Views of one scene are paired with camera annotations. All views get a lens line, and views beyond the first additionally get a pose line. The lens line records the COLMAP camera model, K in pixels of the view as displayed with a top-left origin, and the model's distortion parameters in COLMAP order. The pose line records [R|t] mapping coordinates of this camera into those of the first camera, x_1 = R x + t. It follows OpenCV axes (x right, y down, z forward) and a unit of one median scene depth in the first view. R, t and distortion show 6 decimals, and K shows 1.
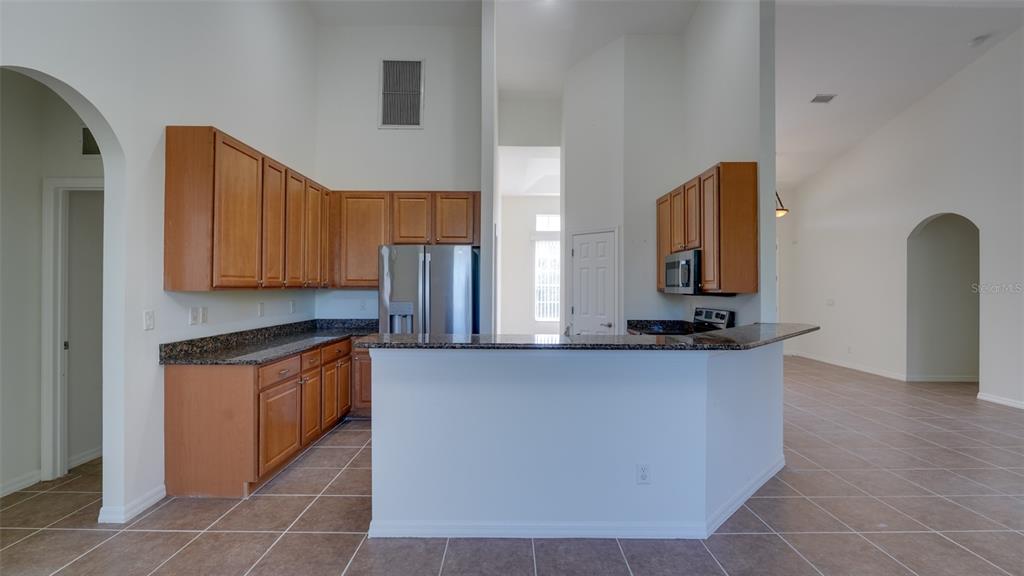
lens RADIAL K [[464.0, 0, 512.0], [0, 464.0, 288.0], [0, 0, 1]] dist [-0.011217, 0.000010]
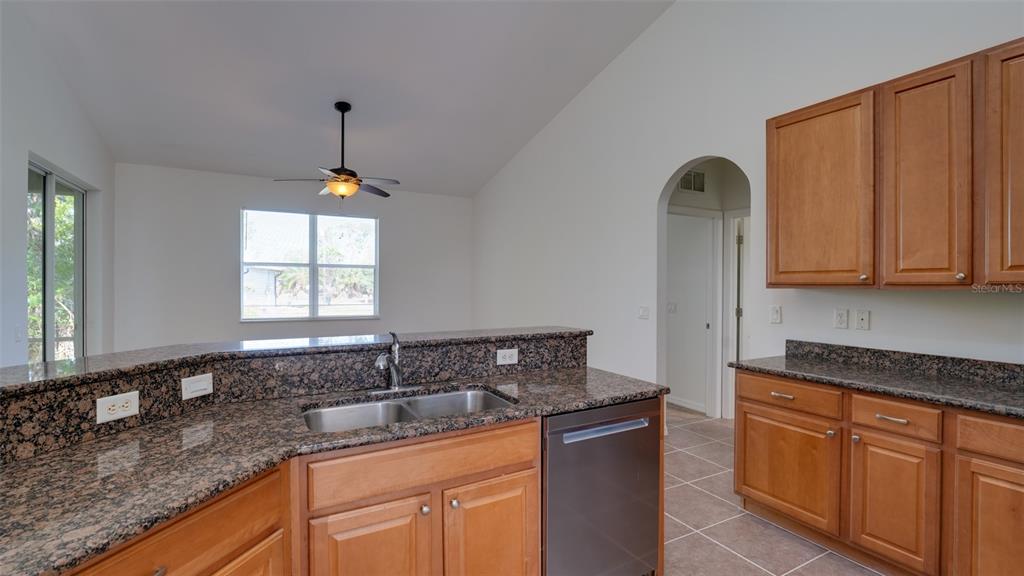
lens RADIAL K [[445.6, 0, 512.0], [0, 445.6, 288.0], [0, 0, 1]] dist [-0.010342, 0.000302]
pose [[-0.878190, -0.006165, -0.478272, 0.178065], [-0.009614, 0.999942, 0.004765, 0.003397], [0.478216, 0.008783, -0.878199, 1.023071]]
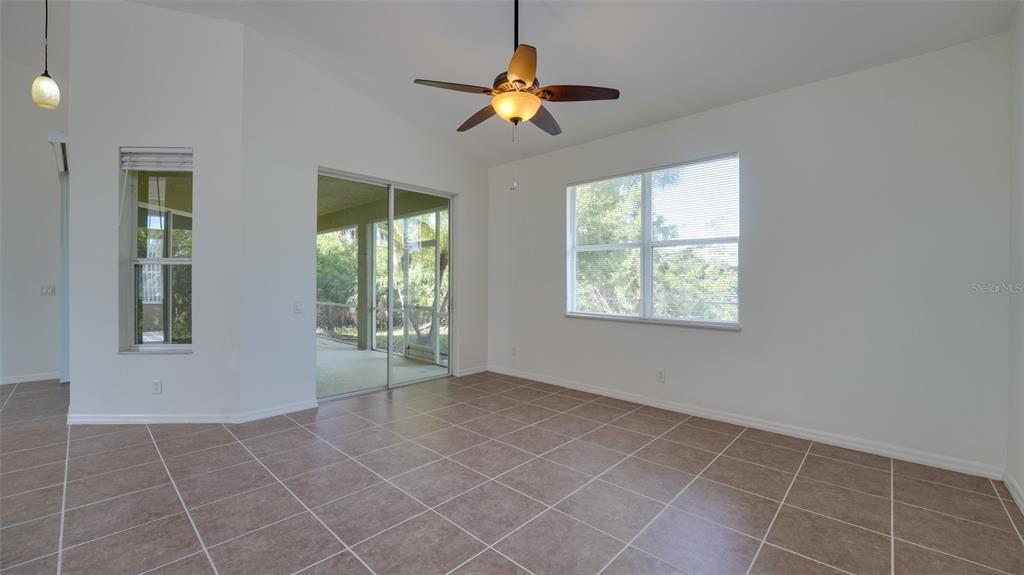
lens RADIAL K [[409.2, 0, 512.0], [0, 409.2, 287.5], [0, 0, 1]] dist [-0.015492, -0.000389]
pose [[-0.726670, -0.017376, 0.686767, -0.366725], [-0.007456, 0.999821, 0.017407, 0.027788], [-0.686946, 0.007529, -0.726669, 0.356440]]
